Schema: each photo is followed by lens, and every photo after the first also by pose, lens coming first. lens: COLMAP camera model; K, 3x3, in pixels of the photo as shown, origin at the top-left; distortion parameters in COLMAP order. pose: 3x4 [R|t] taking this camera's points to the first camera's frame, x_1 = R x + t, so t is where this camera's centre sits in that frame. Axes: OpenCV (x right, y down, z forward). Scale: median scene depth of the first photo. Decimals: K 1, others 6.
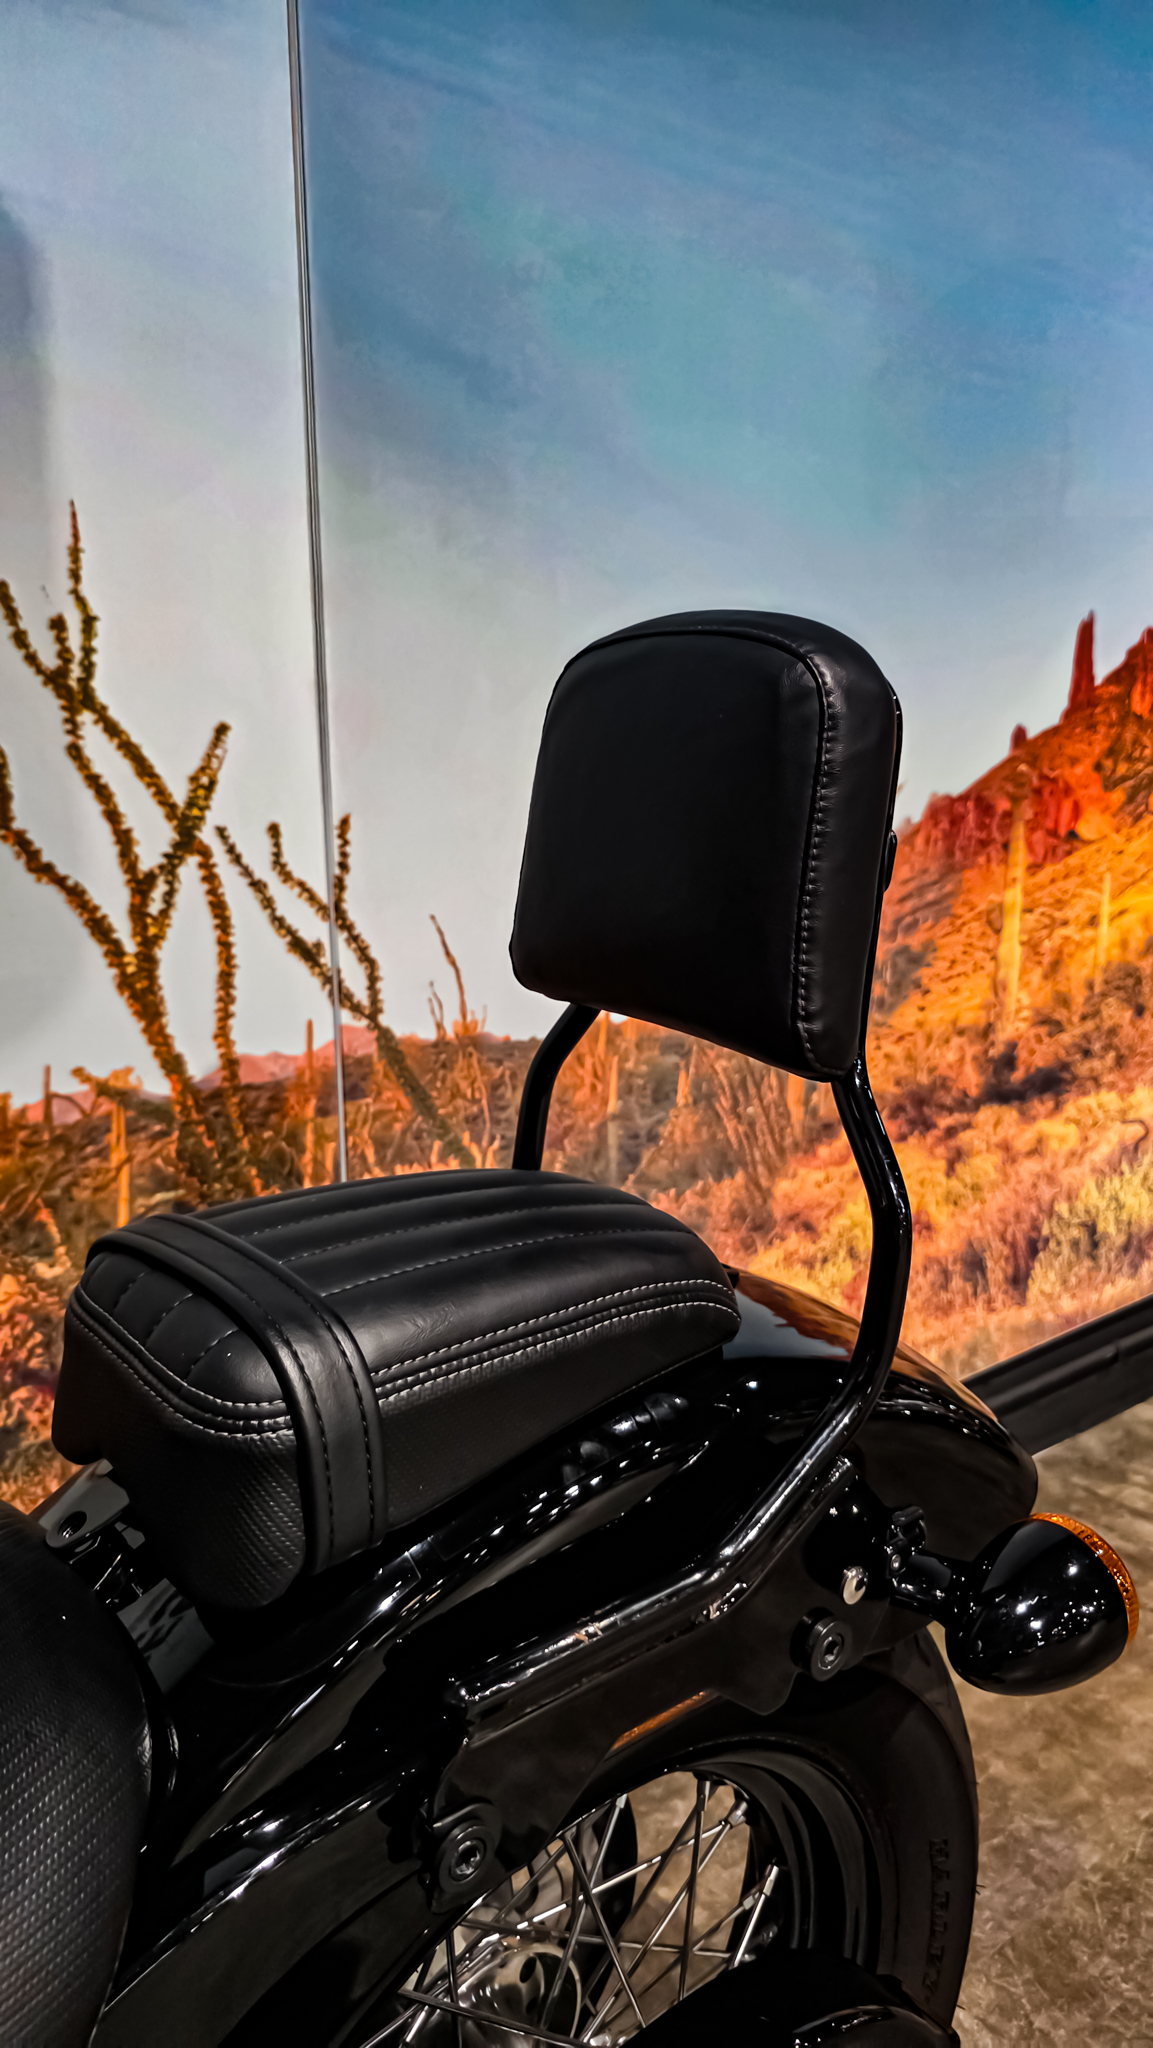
lens RADIAL K [[1380.4, 0, 560.2], [0, 1380.4, 1021.4], [0, 0, 1]] dist [0.053005, -0.051302]
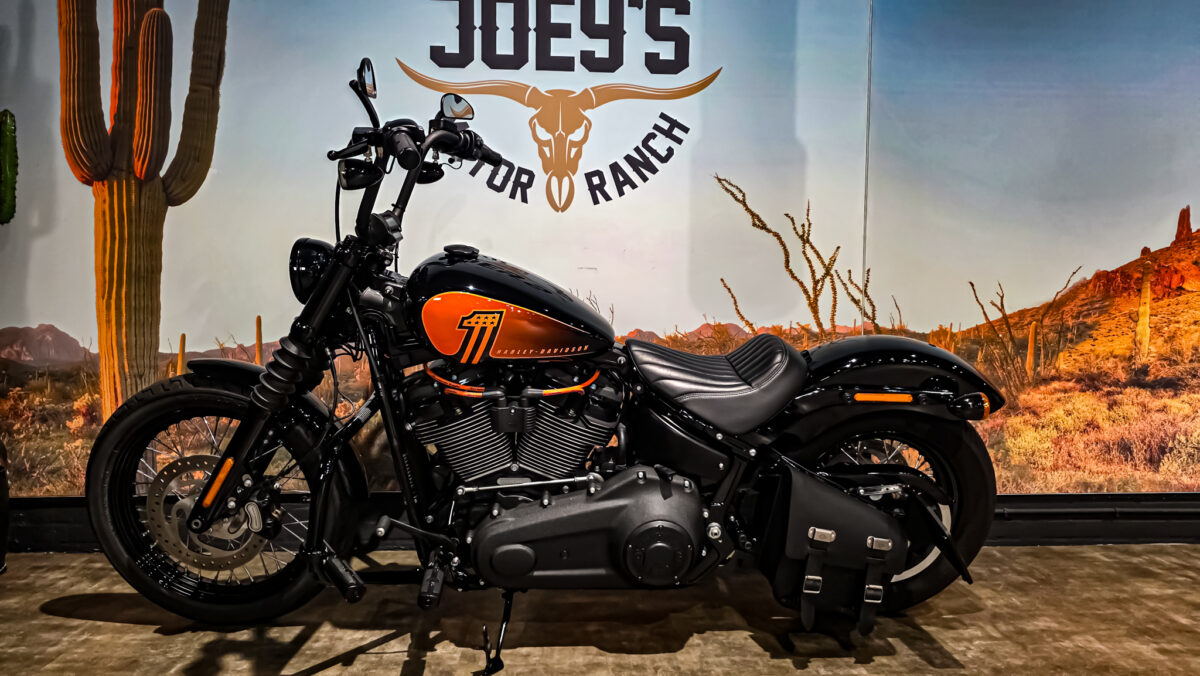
lens RADIAL K [[808.8, 0, 604.8], [0, 808.8, 341.8], [0, 0, 1]] dist [0.053005, -0.051302]
pose [[0.821849, 0.040584, -0.568257, 0.398705], [-0.119403, 0.987576, -0.102158, 0.277990], [0.557052, 0.151810, 0.816485, -0.932572]]
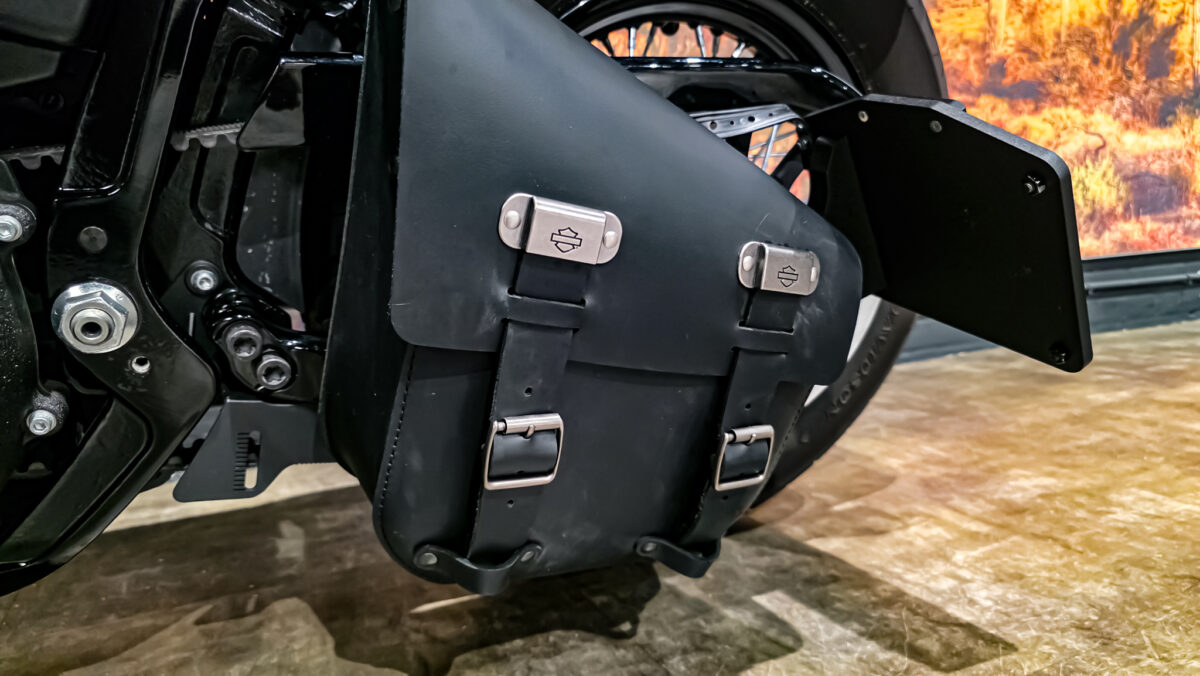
lens RADIAL K [[808.8, 0, 611.3], [0, 808.8, 356.3], [0, 0, 1]] dist [0.053005, -0.051302]
pose [[0.976949, -0.013198, -0.213063, 0.082381], [0.006570, 0.999473, -0.031786, 0.432952], [0.213370, 0.029653, 0.976521, -0.038394]]
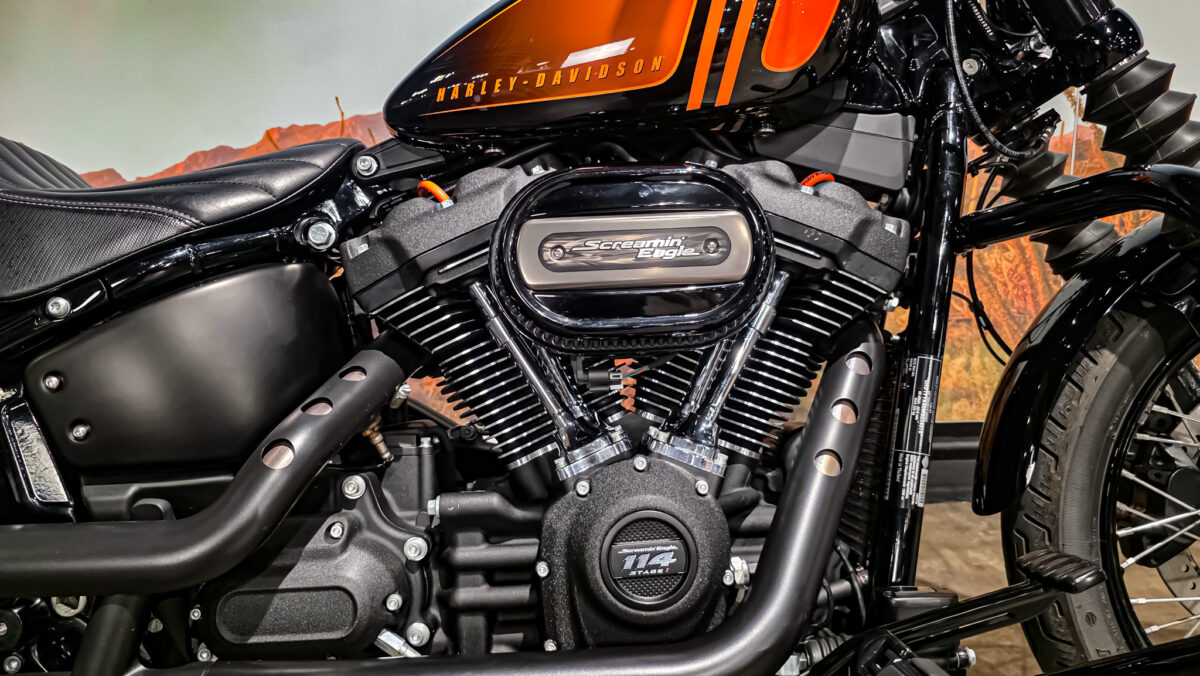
lens RADIAL K [[808.8, 0, 598.1], [0, 808.8, 356.5], [0, 0, 1]] dist [0.053005, -0.051302]
pose [[0.821465, 0.113379, -0.558874, -0.008193], [-0.091921, 0.993547, 0.066450, 0.262404], [0.562801, -0.003214, 0.826586, -0.400403]]
